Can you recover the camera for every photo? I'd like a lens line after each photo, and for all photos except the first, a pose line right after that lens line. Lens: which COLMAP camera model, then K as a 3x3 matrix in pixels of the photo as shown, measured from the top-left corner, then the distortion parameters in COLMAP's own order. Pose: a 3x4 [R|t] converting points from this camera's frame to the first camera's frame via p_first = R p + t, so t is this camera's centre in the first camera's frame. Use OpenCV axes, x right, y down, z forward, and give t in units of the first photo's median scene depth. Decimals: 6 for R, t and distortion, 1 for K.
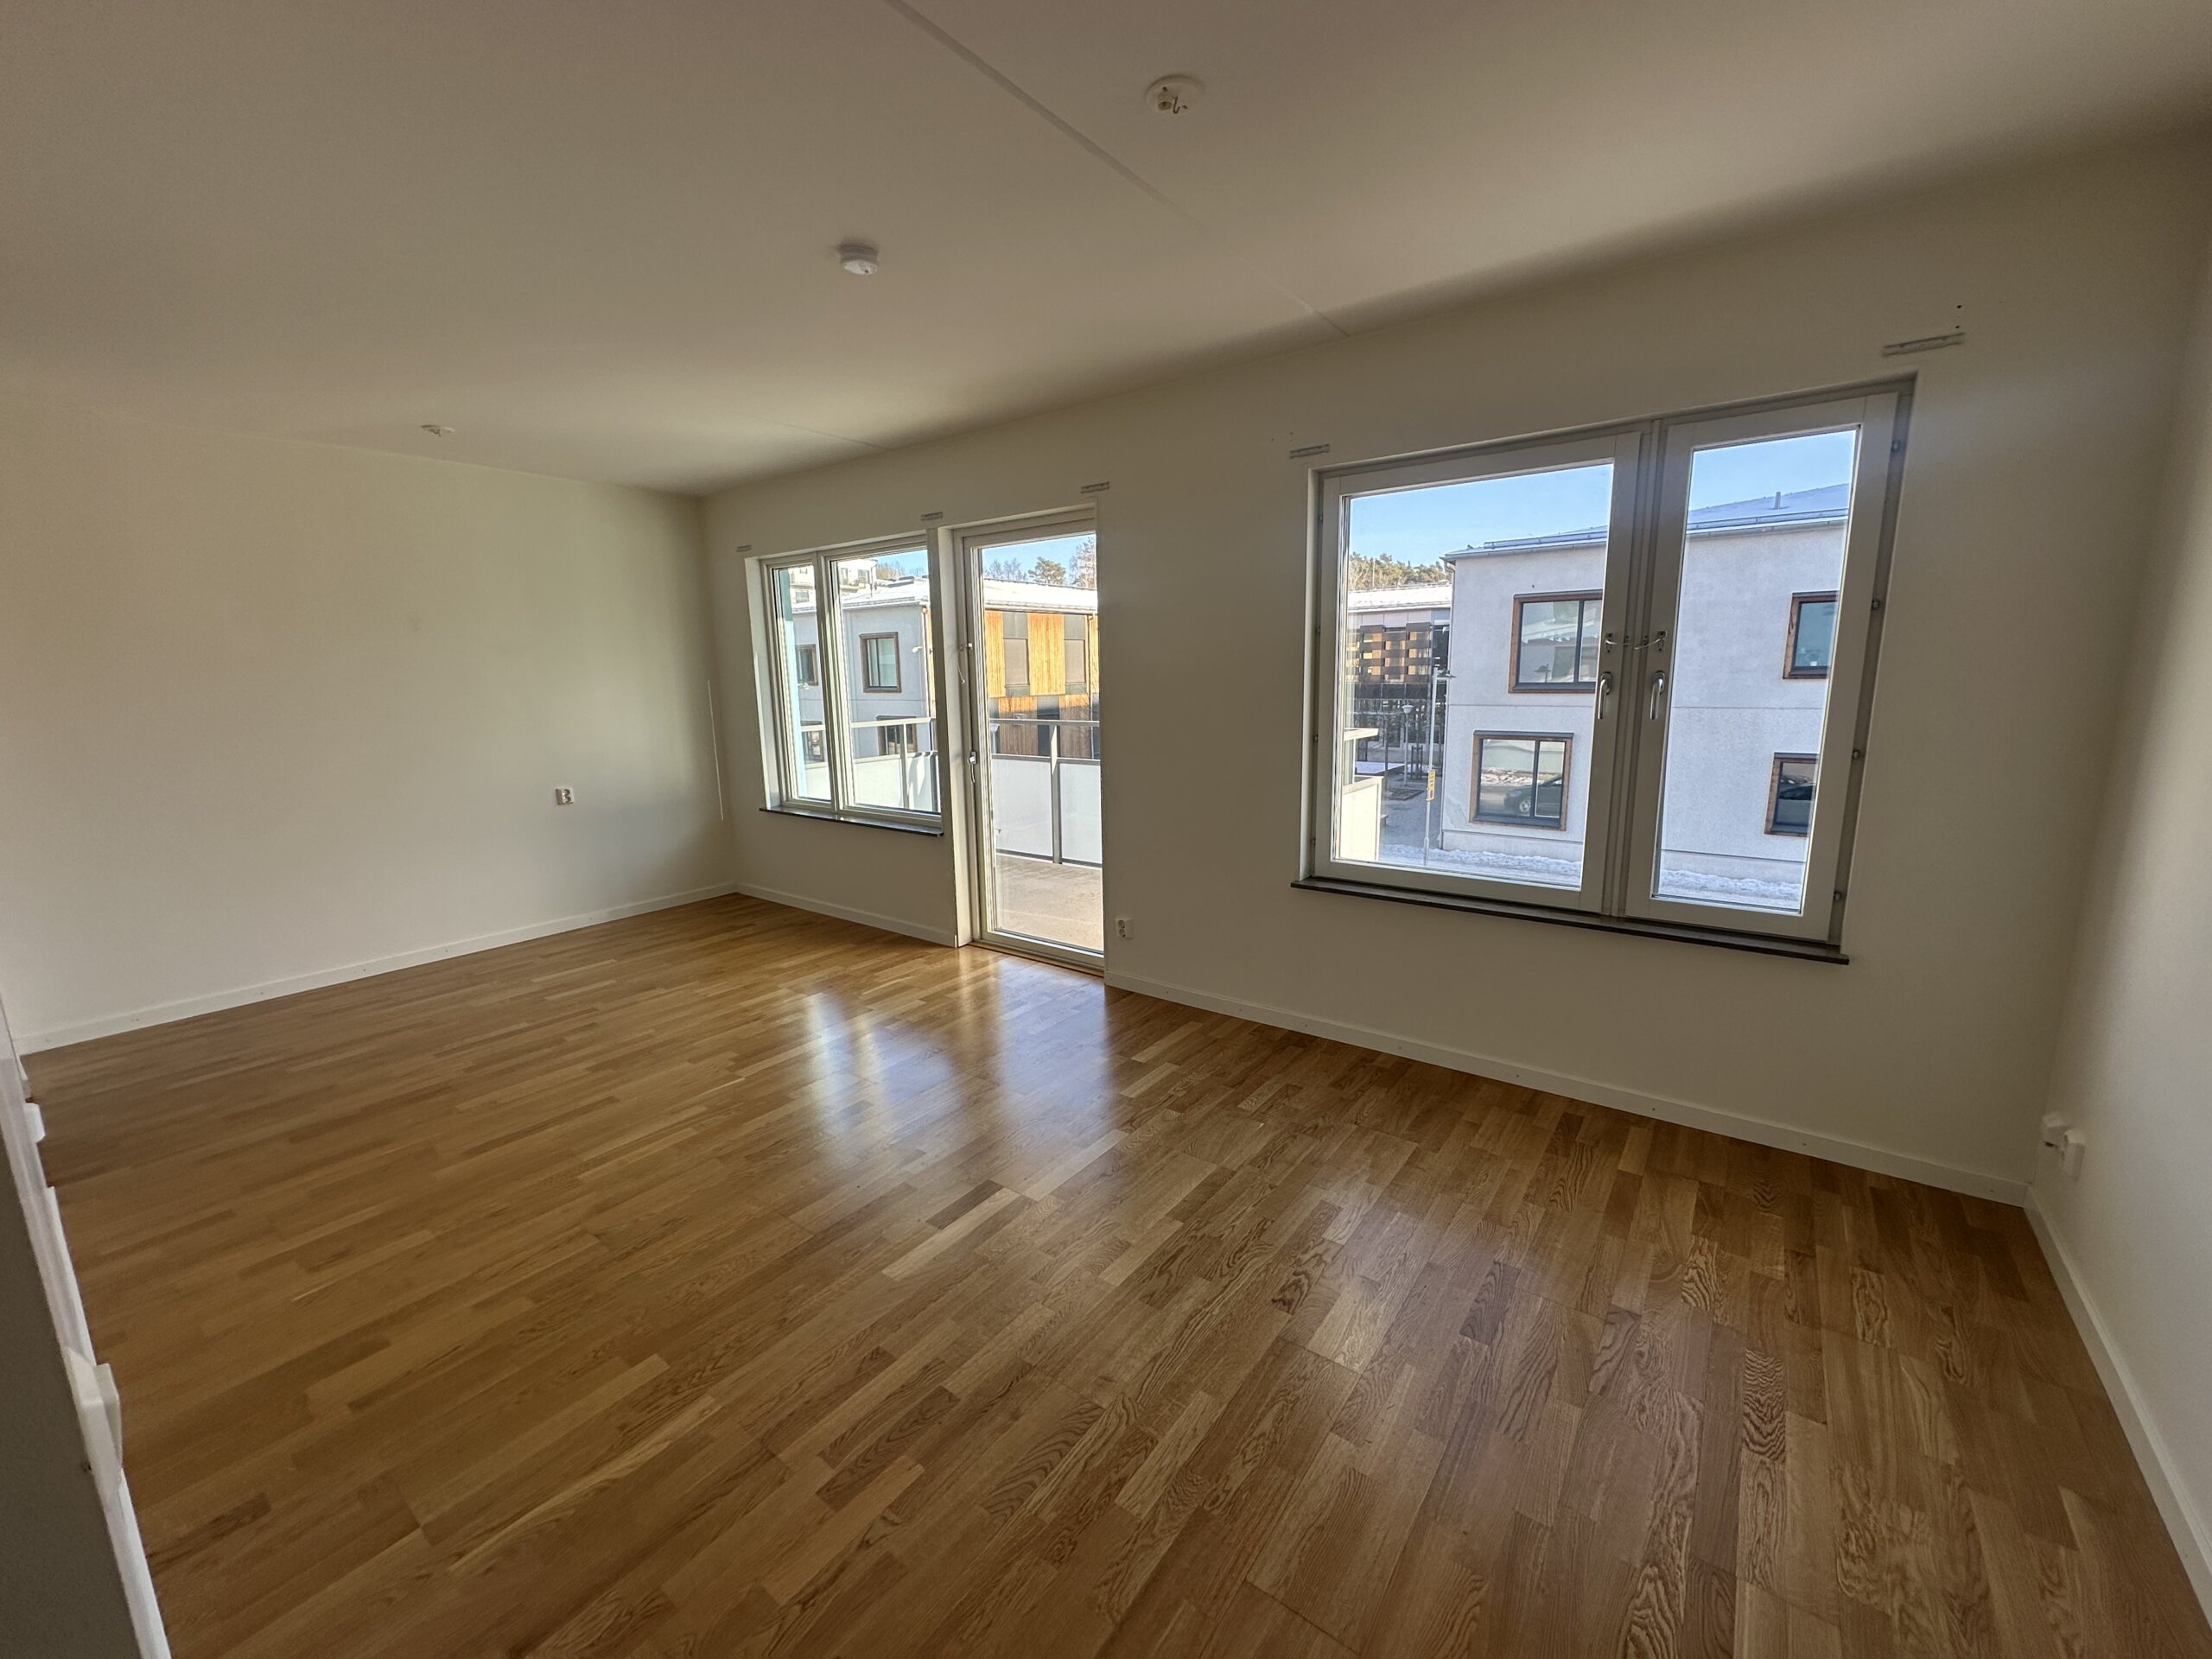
lens RADIAL K [[875.3, 0, 1106.6], [0, 875.3, 826.9], [0, 0, 1]] dist [-0.002719, -0.000317]
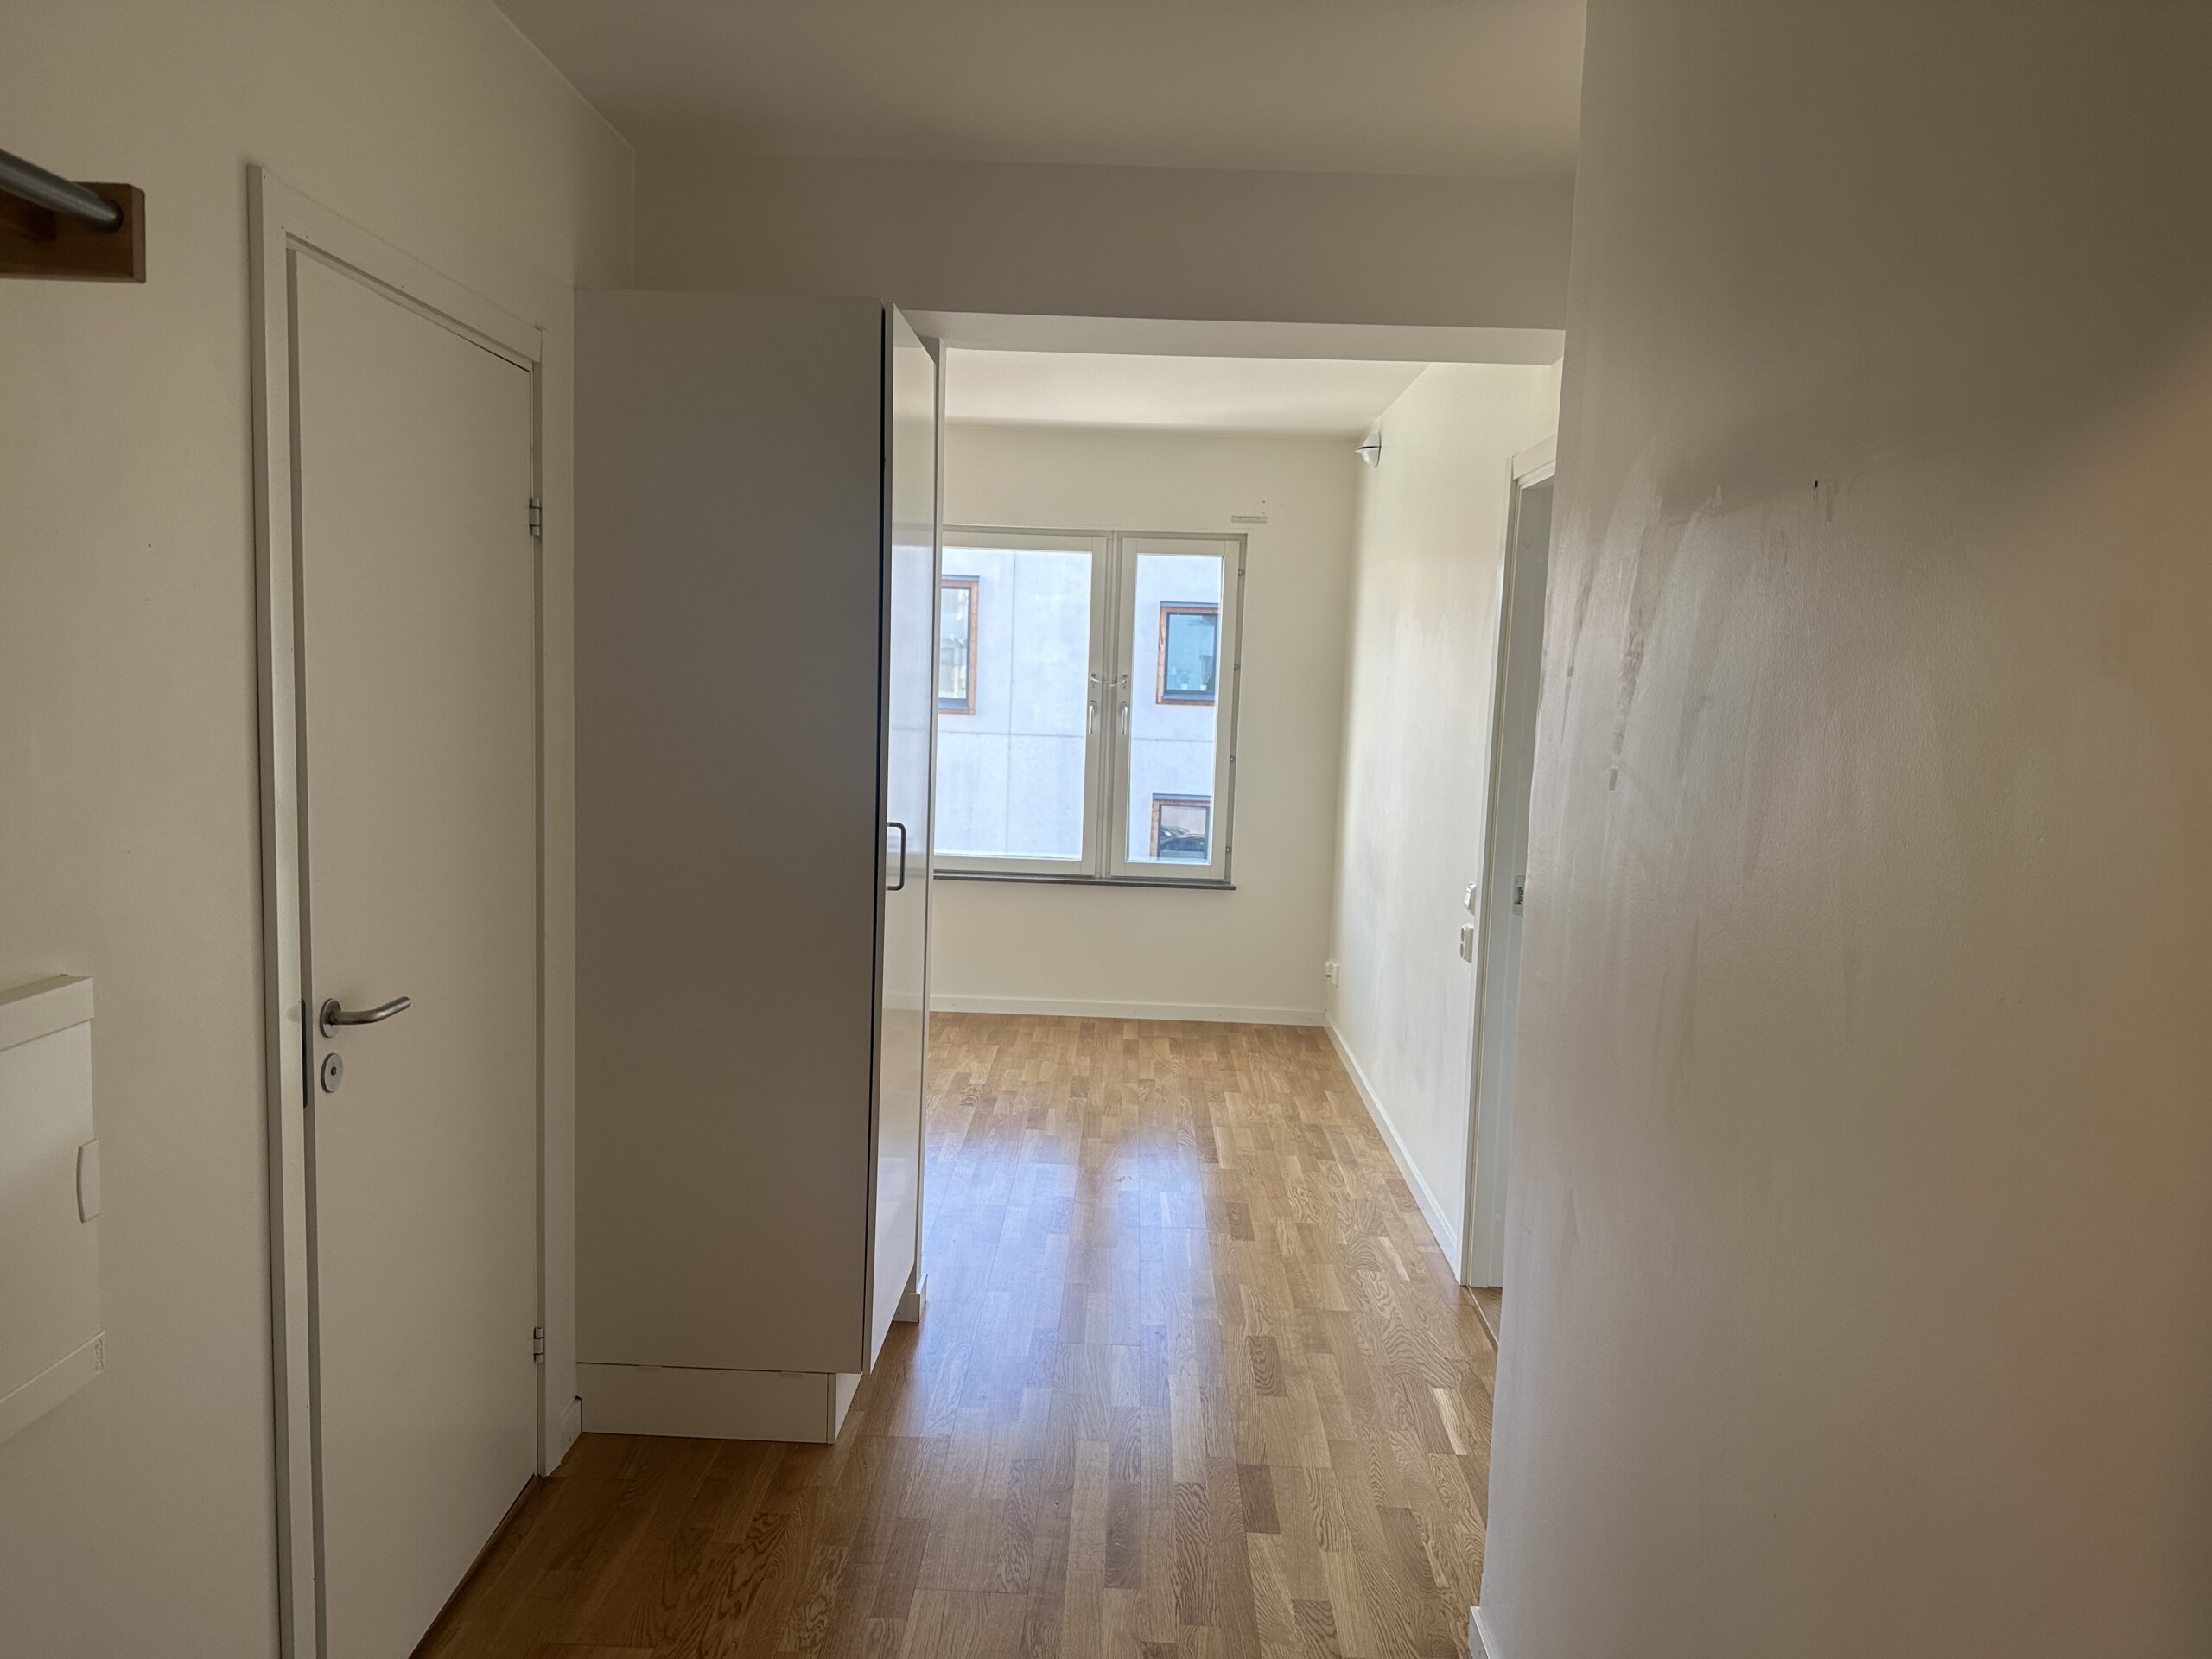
lens RADIAL K [[1540.3, 0, 1106.0], [0, 1540.3, 829.5], [0, 0, 1]] dist [0.054195, 0.000012]
pose [[0.809481, -0.010825, 0.587047, -0.874937], [0.051471, 0.997289, -0.052583, 0.162452], [-0.584886, 0.072781, 0.807844, -1.006767]]
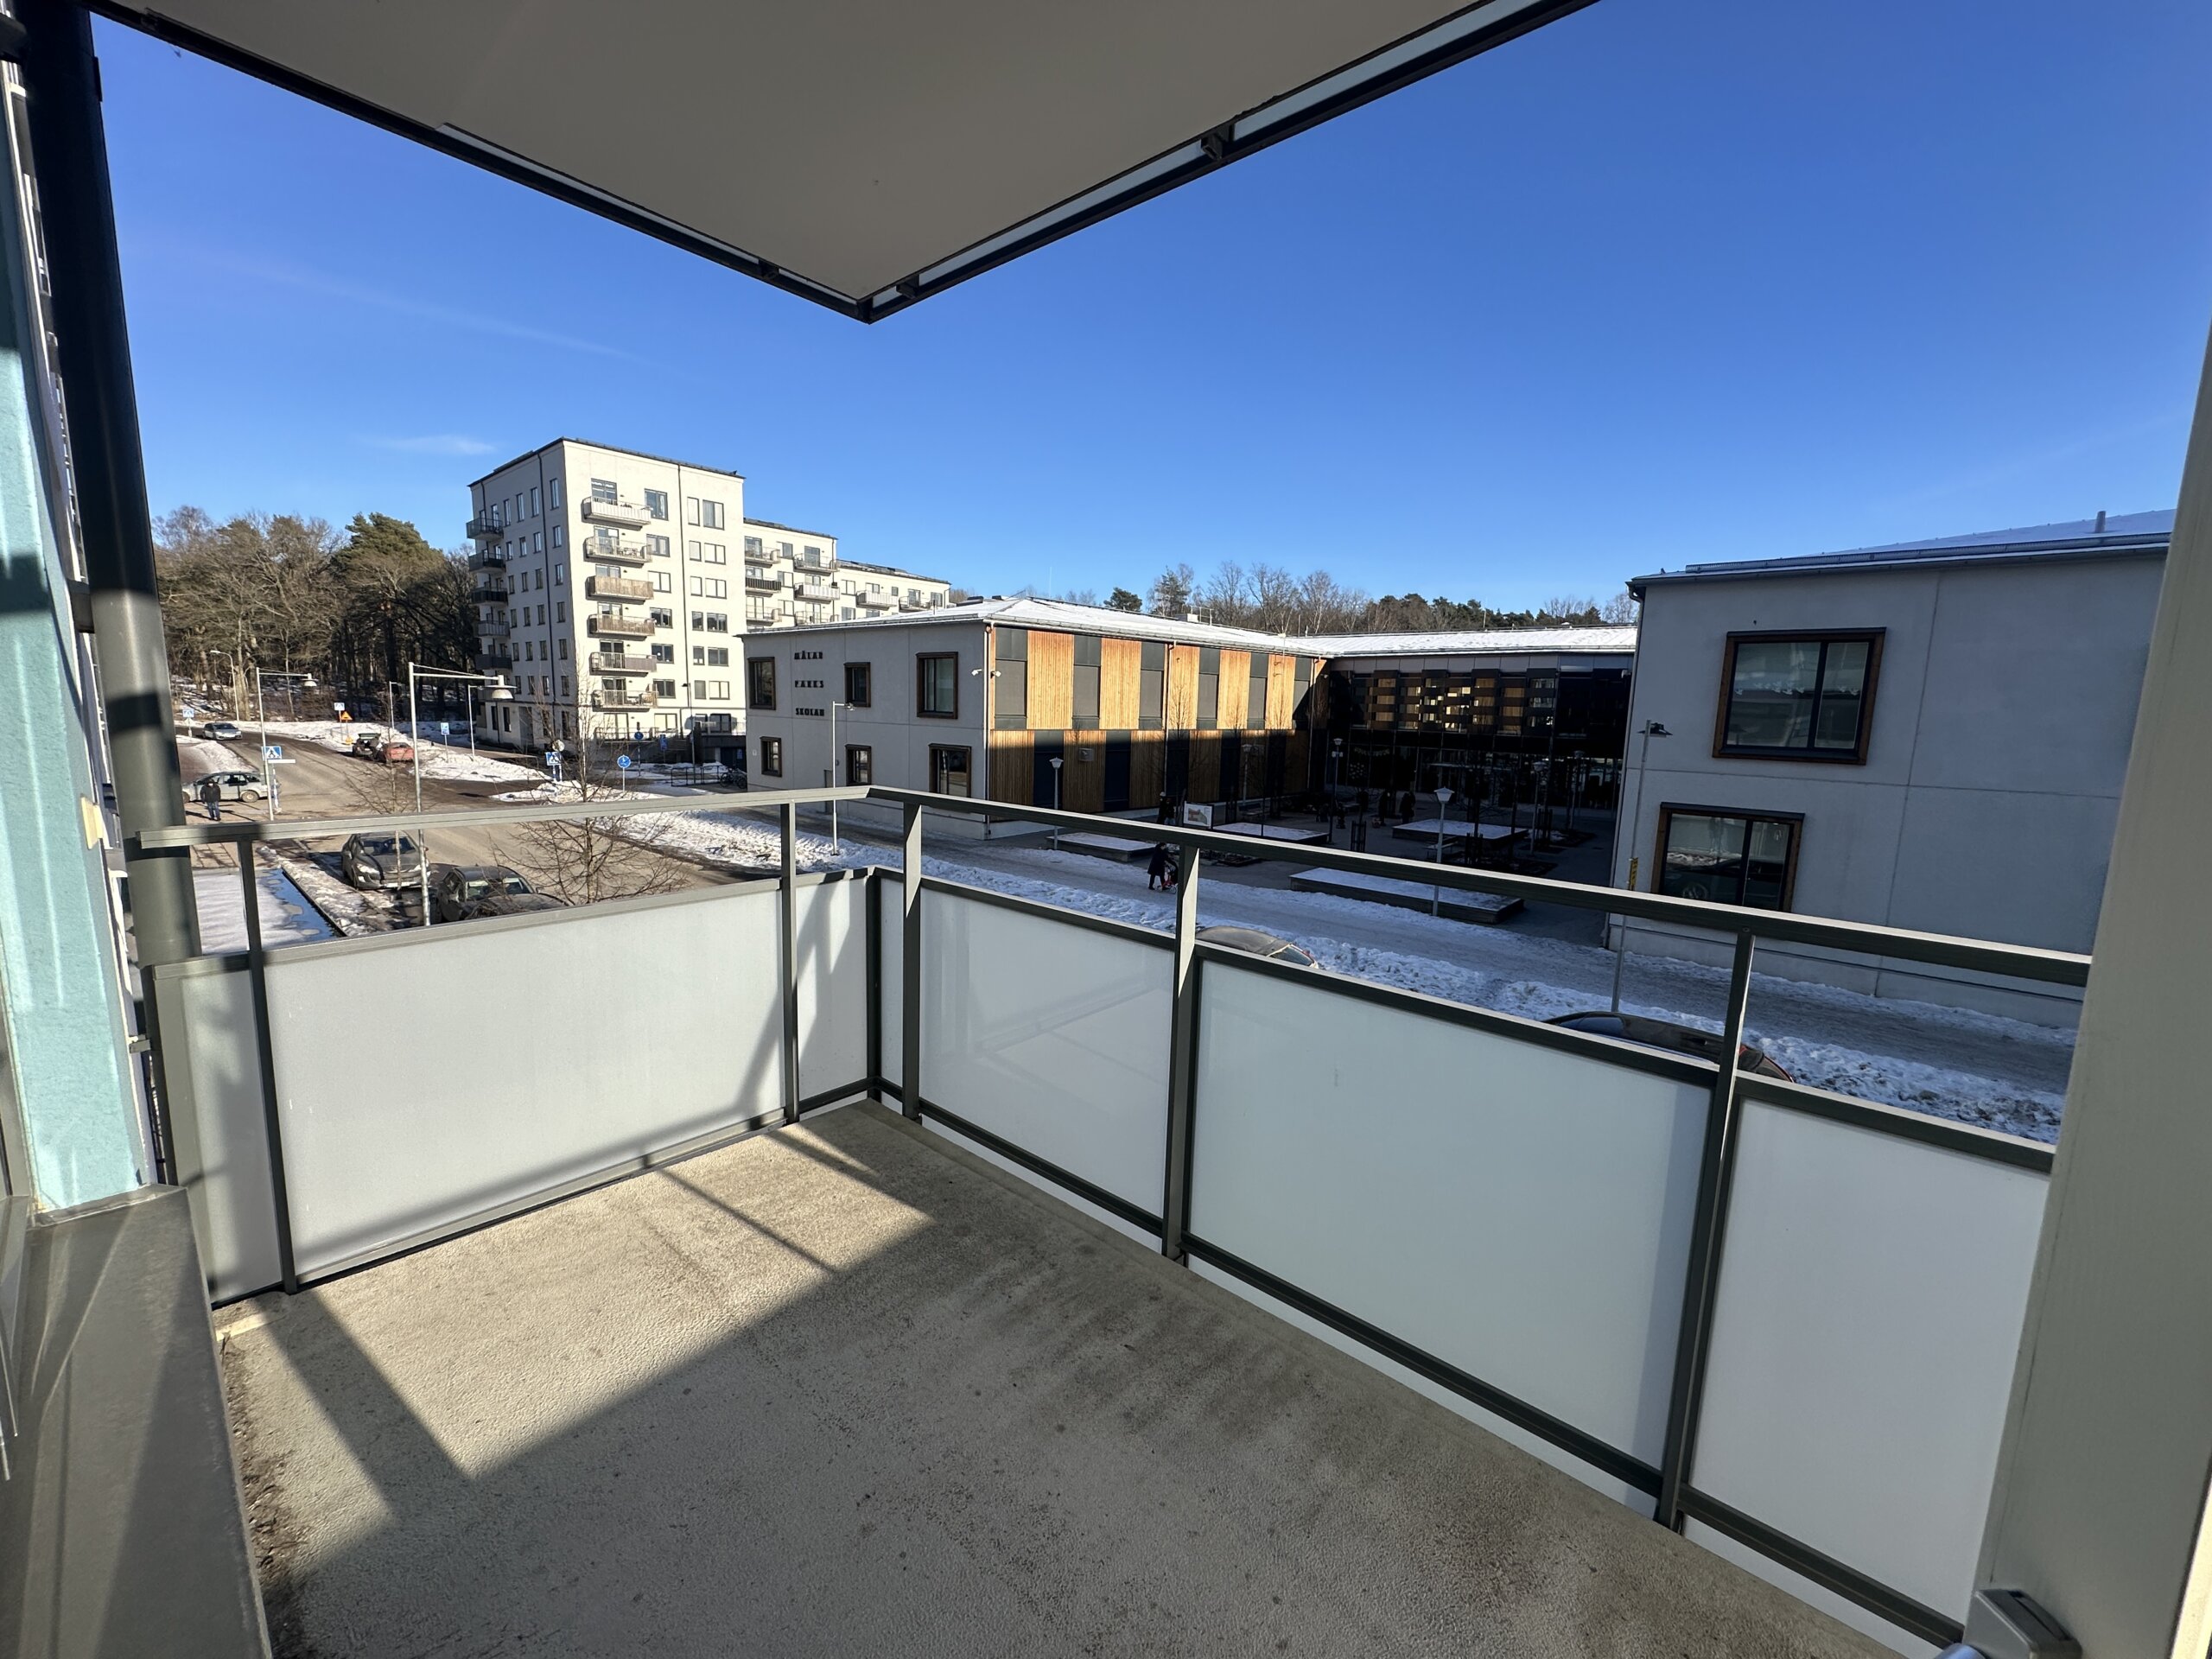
lens RADIAL K [[875.3, 0, 1106.6], [0, 875.3, 826.9], [0, 0, 1]] dist [-0.002719, -0.000317]
pose [[0.995940, 0.056557, -0.070040, -0.020155], [-0.059208, 0.997583, -0.036372, -0.031716], [0.067813, 0.040371, 0.996881, 0.193566]]
